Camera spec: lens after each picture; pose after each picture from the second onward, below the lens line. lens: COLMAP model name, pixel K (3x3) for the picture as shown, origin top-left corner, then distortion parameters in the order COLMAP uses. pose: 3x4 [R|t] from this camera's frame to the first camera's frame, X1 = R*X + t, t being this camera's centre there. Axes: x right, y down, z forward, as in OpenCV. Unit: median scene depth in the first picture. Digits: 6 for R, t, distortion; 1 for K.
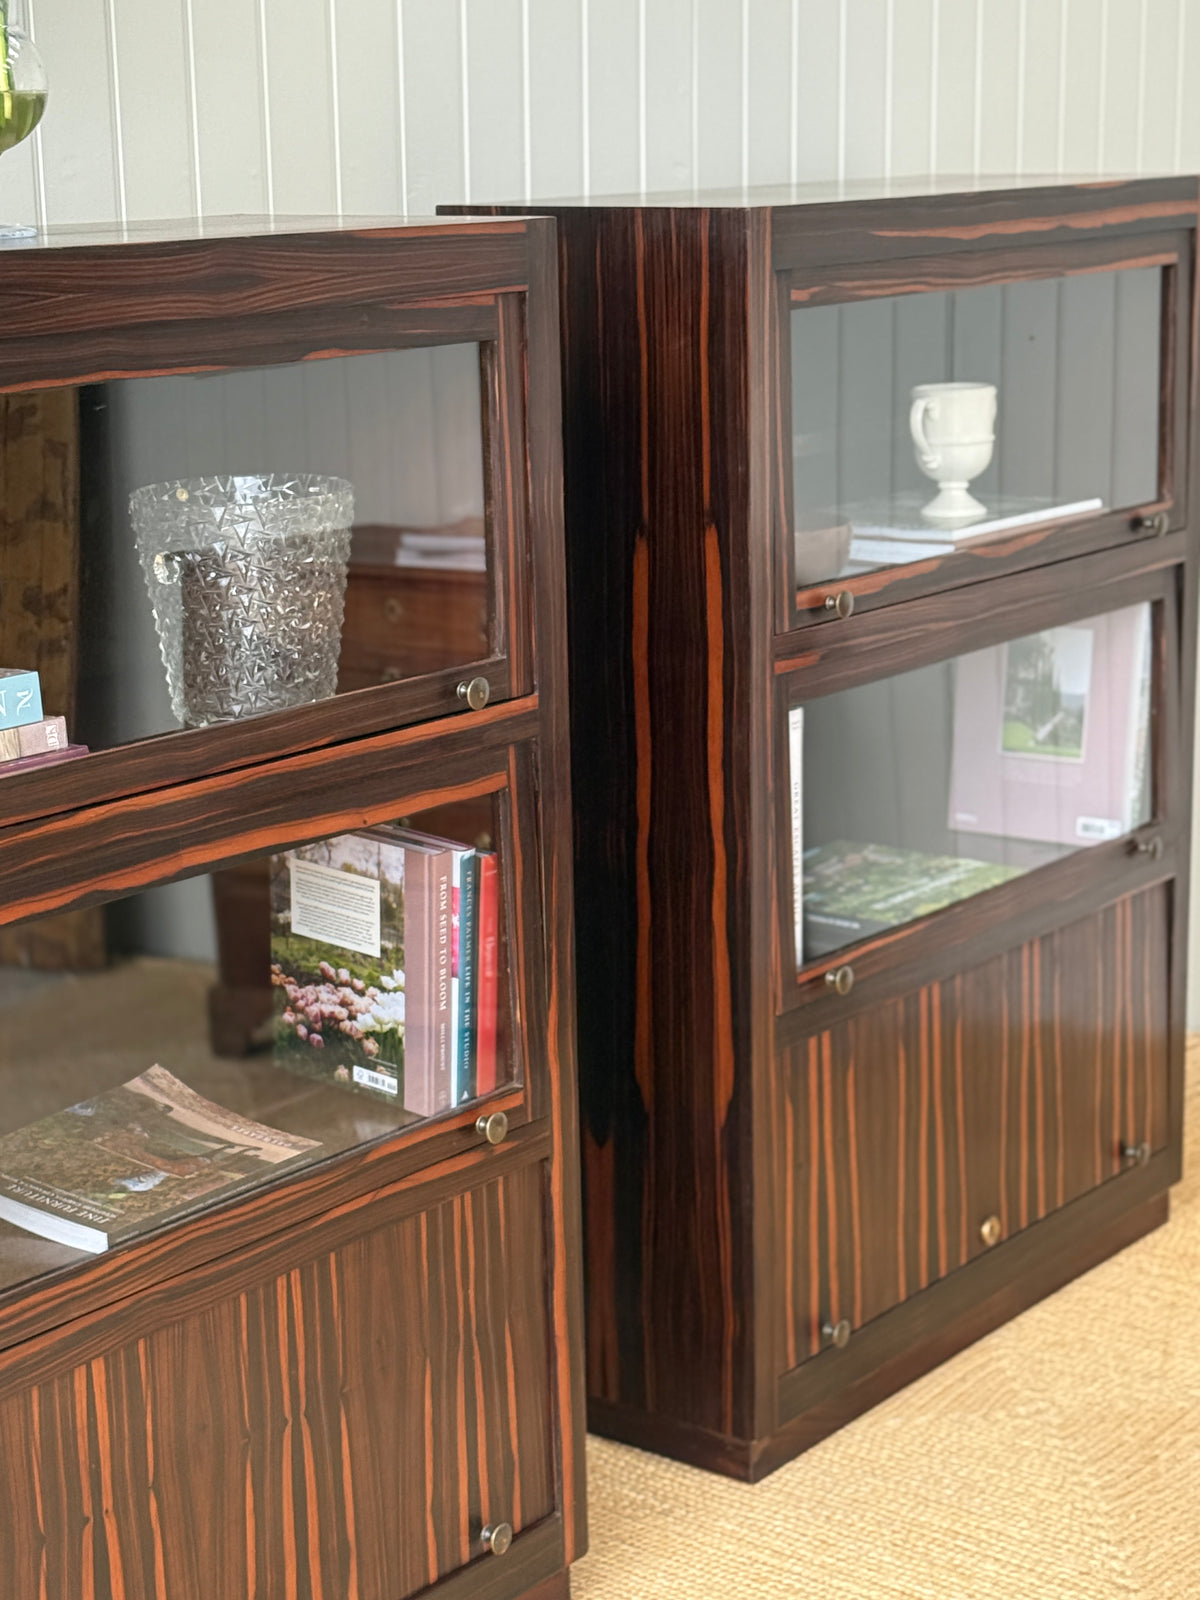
lens RADIAL K [[3044.2, 0, 609.6], [0, 3044.2, 808.9], [0, 0, 1]] dist [0.144296, -0.014177]
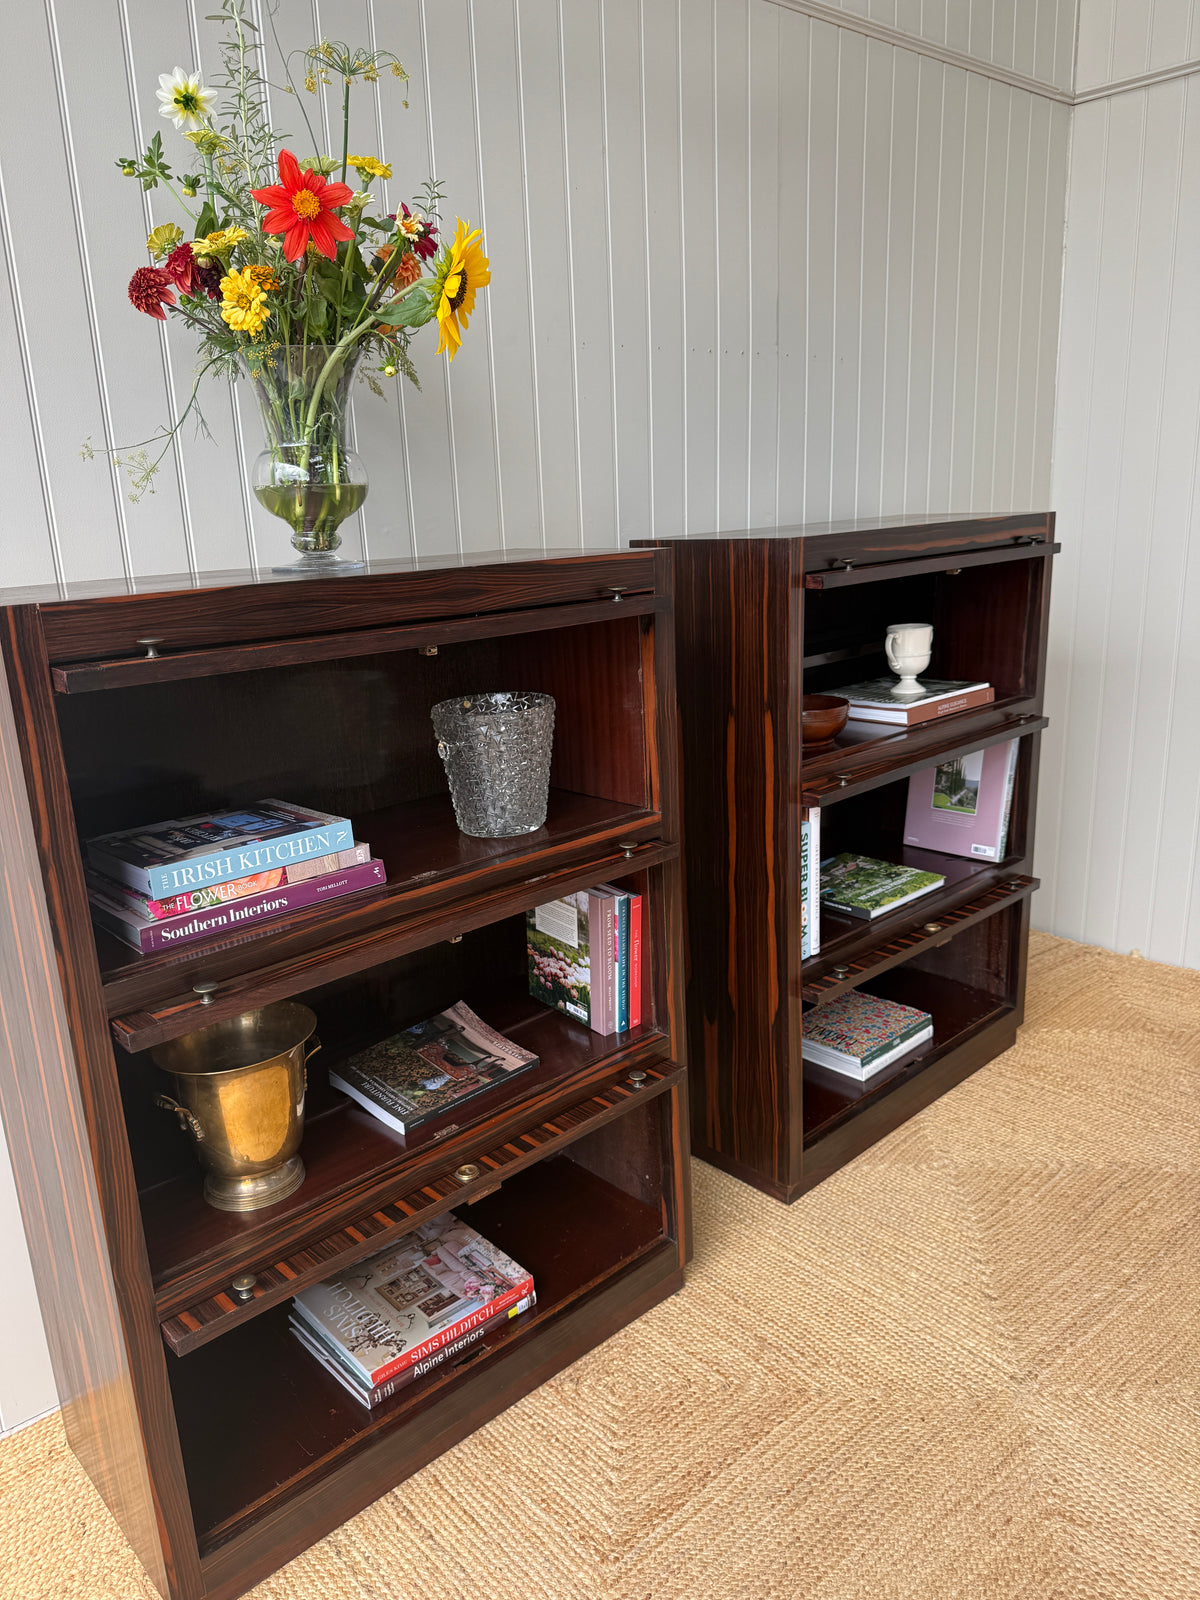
lens RADIAL K [[1118.9, 0, 593.5], [0, 1118.9, 796.7], [0, 0, 1]] dist [0.136382, -0.243108]
pose [[0.985749, 0.017272, -0.167335, 0.047196], [-0.011148, 0.999236, 0.037470, -0.069886], [0.167854, -0.035070, 0.985188, 0.328688]]
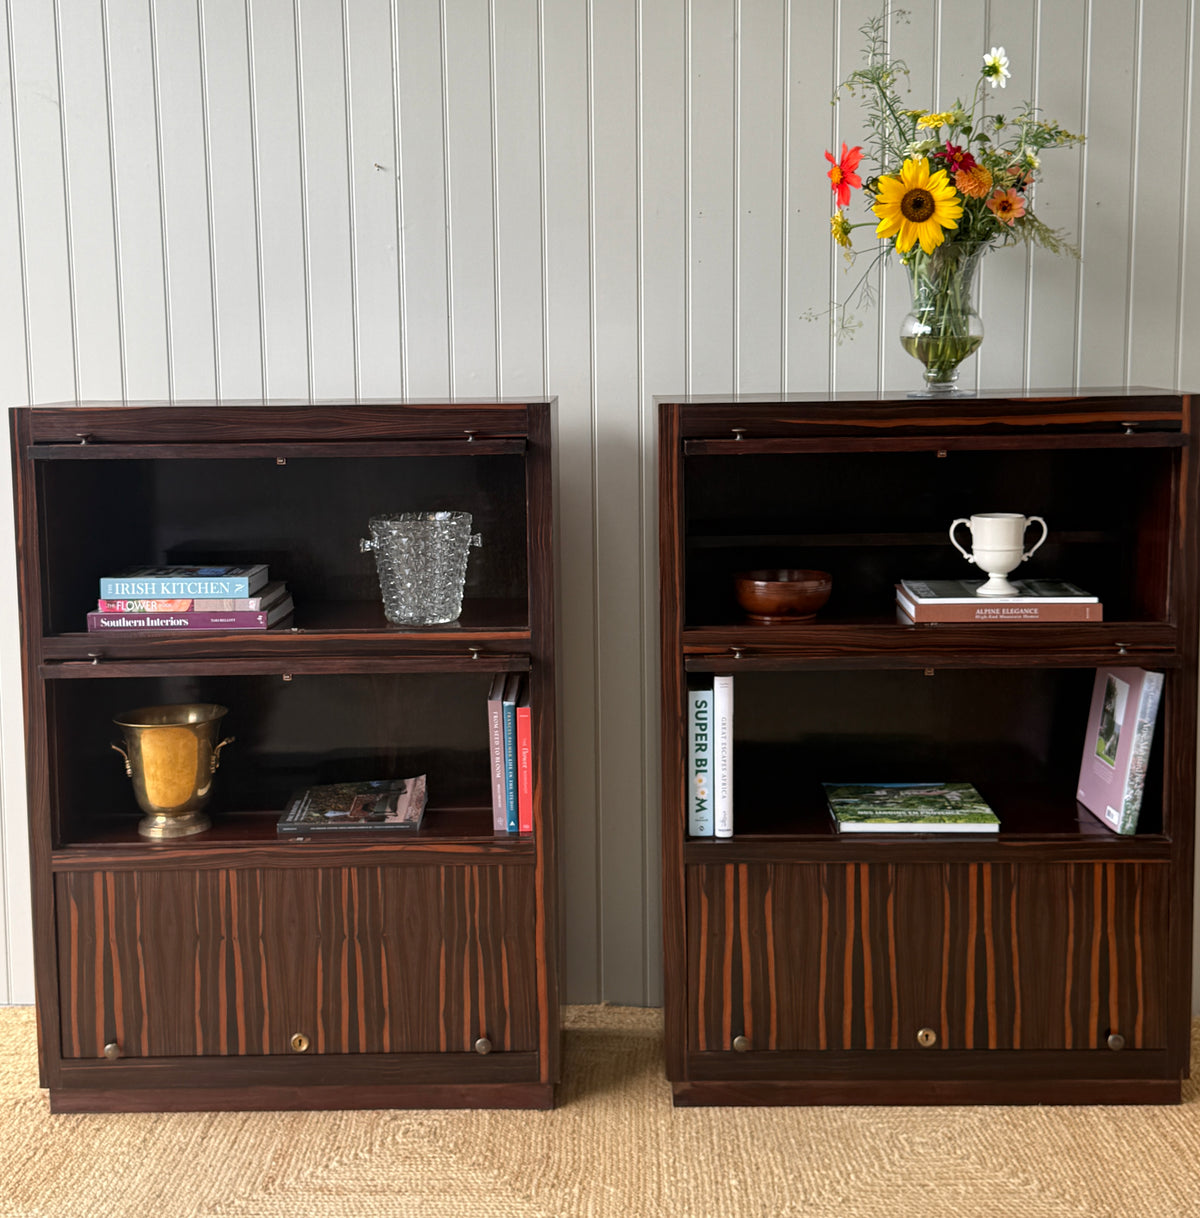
lens RADIAL K [[1746.3, 0, 597.8], [0, 1746.3, 536.1], [0, 0, 1]] dist [0.211191, -0.516859]
pose [[0.597686, 0.101460, -0.795284, 0.905891], [-0.178220, 0.983955, -0.008409, -0.095922], [0.781670, 0.146762, 0.606178, 0.307346]]
